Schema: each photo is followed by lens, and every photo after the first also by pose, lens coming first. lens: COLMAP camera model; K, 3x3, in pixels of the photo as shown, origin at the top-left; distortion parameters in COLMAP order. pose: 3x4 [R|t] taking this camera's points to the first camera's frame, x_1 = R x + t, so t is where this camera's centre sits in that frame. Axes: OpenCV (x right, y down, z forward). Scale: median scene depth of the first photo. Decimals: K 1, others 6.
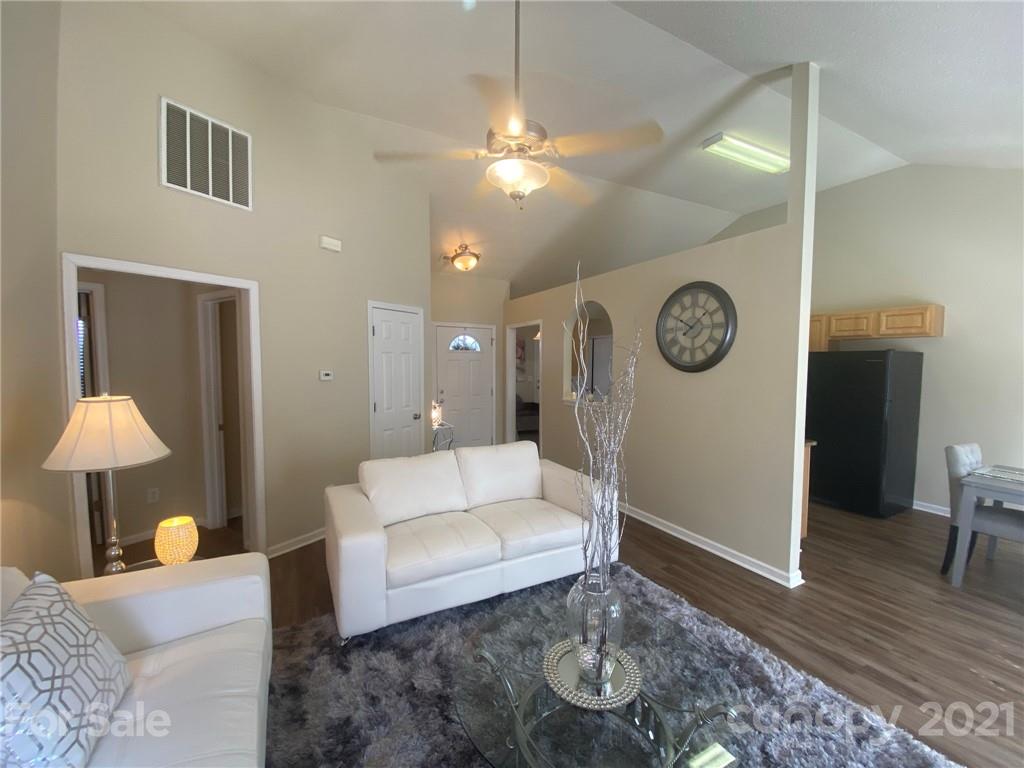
lens RADIAL K [[418.3, 0, 504.9], [0, 418.3, 385.8], [0, 0, 1]] dist [-0.003852, -0.011029]
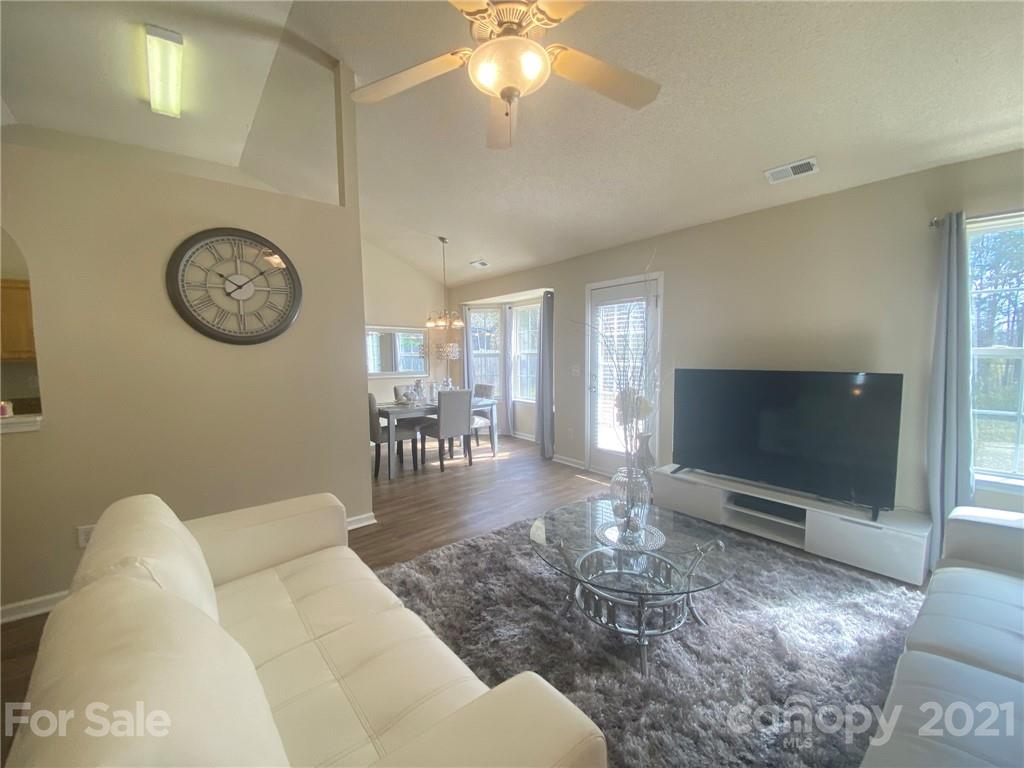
lens RADIAL K [[418.3, 0, 501.3], [0, 418.3, 387.3], [0, 0, 1]] dist [-0.003852, -0.011029]
pose [[-0.210630, -0.087260, 0.973664, -0.530048], [0.064464, 0.992600, 0.102903, -0.002177], [-0.975438, 0.084441, -0.203446, 0.849953]]
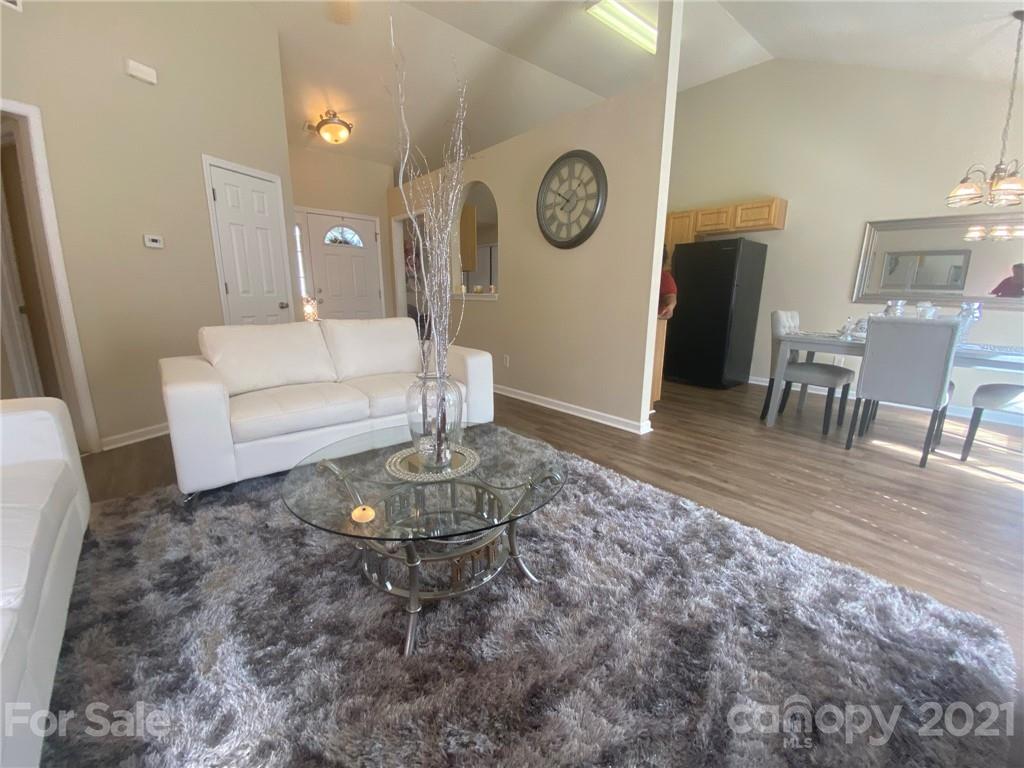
lens RADIAL K [[418.3, 0, 510.3], [0, 418.3, 391.4], [0, 0, 1]] dist [-0.003852, -0.011029]
pose [[0.973797, -0.047031, 0.222501, 0.084544], [0.007542, 0.984523, 0.175095, 0.162516], [-0.227292, -0.168829, 0.959080, -0.002717]]
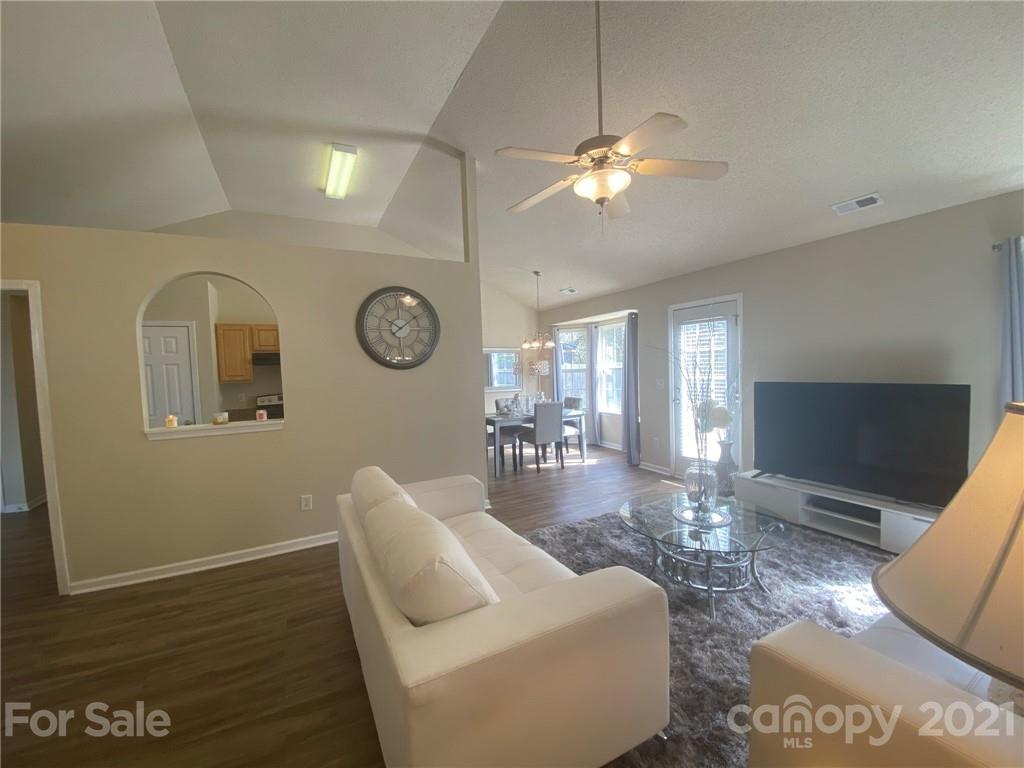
lens RADIAL K [[418.3, 0, 497.8], [0, 418.3, 389.1], [0, 0, 1]] dist [-0.003852, -0.011029]
pose [[-0.009786, -0.059196, 0.998198, -0.797398], [0.088172, 0.994307, 0.059829, -0.029730], [-0.996057, 0.088599, -0.004511, 0.935090]]
